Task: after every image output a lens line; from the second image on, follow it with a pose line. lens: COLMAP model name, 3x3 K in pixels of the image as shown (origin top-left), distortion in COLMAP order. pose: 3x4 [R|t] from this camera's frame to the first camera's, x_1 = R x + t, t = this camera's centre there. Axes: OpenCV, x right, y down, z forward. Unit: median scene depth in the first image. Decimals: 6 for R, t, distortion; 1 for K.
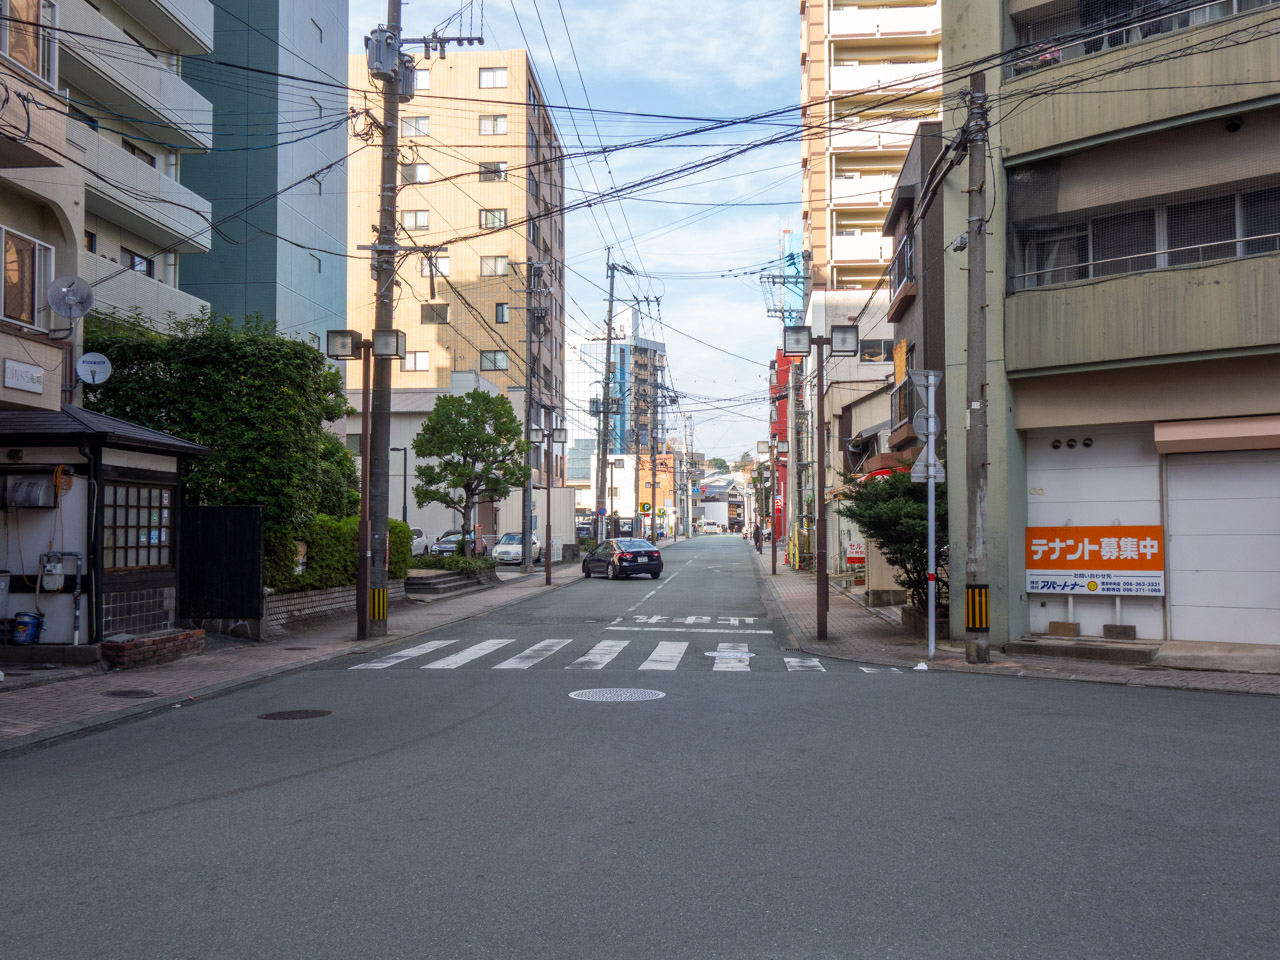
lens RADIAL K [[1136.8, 0, 636.8], [0, 1136.8, 484.2], [0, 0, 1]] dist [0.002435, 0.011329]
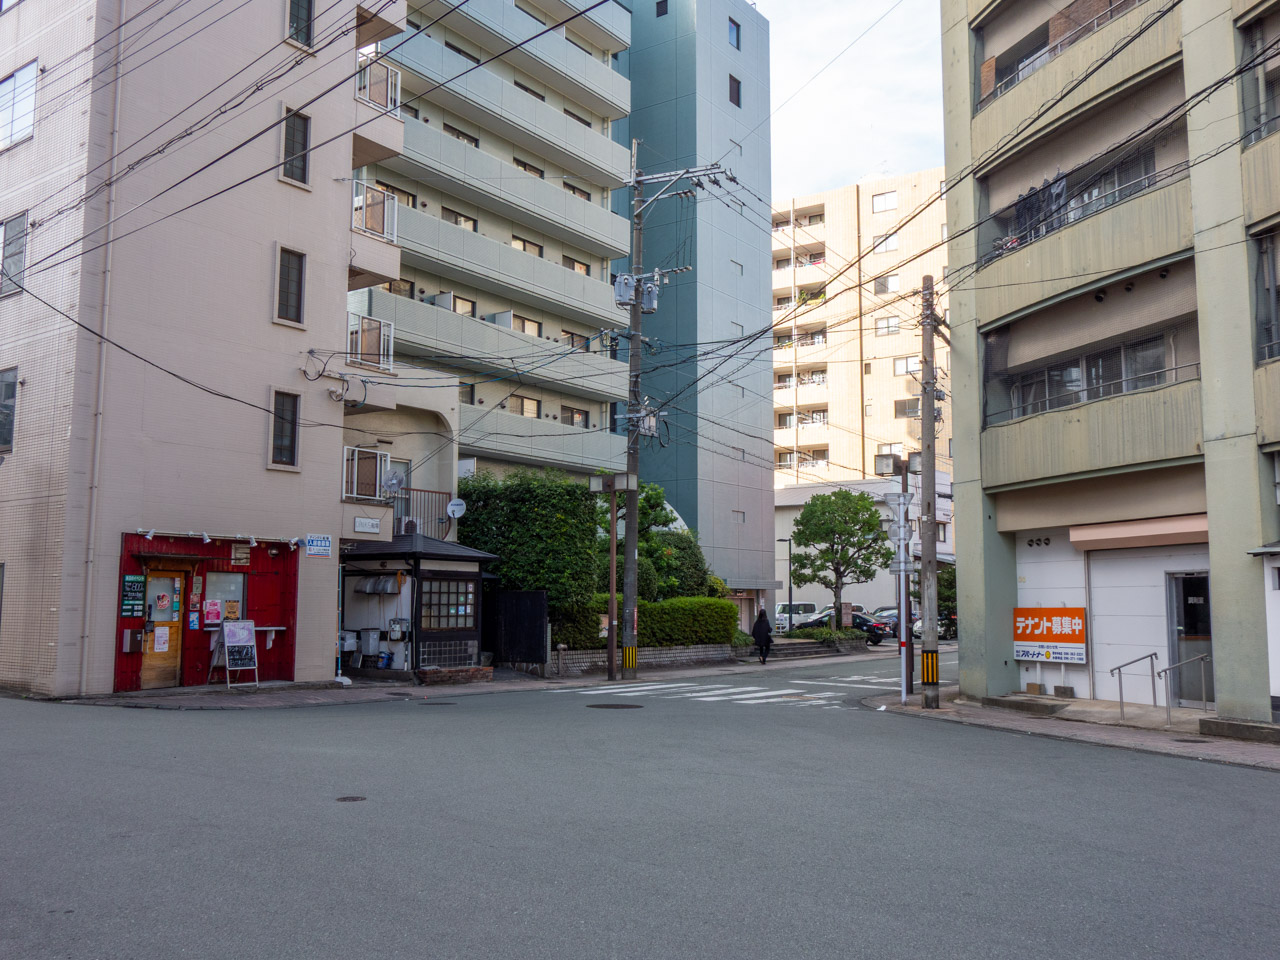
lens RADIAL K [[1136.8, 0, 640.5], [0, 1136.8, 480.7], [0, 0, 1]] dist [0.002435, 0.011329]
pose [[0.864461, -0.049404, -0.500267, 0.657014], [0.015160, 0.997268, -0.072290, -0.019676], [0.502471, 0.054908, 0.862849, -0.337058]]
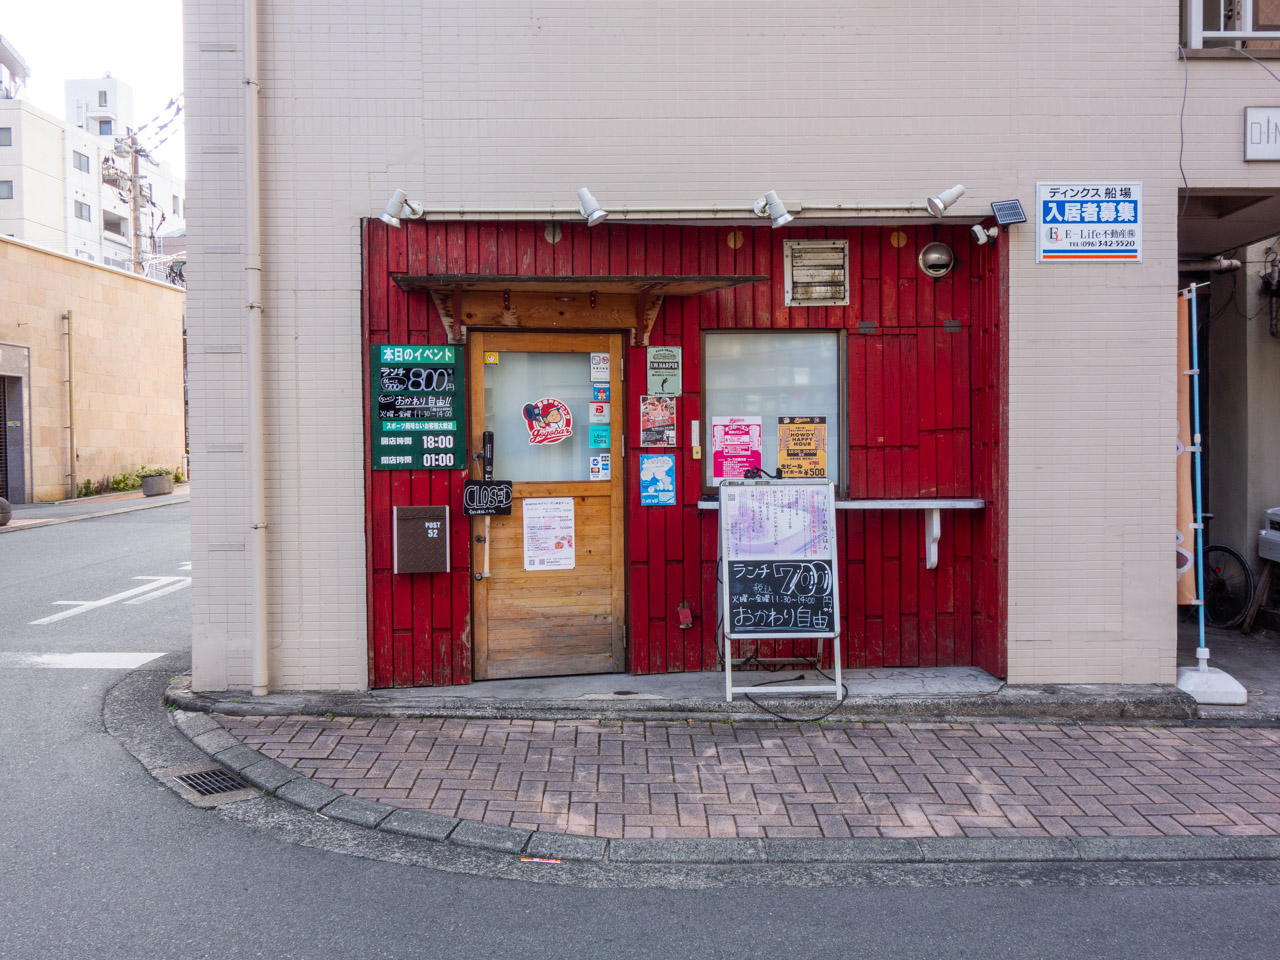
lens RADIAL K [[1136.8, 0, 644.1], [0, 1136.8, 485.3], [0, 0, 1]] dist [0.002435, 0.011329]
pose [[0.108101, 0.029413, -0.993705, -0.057308], [0.051929, 0.998031, 0.035190, 0.027669], [0.992783, -0.055406, 0.106361, 0.537429]]
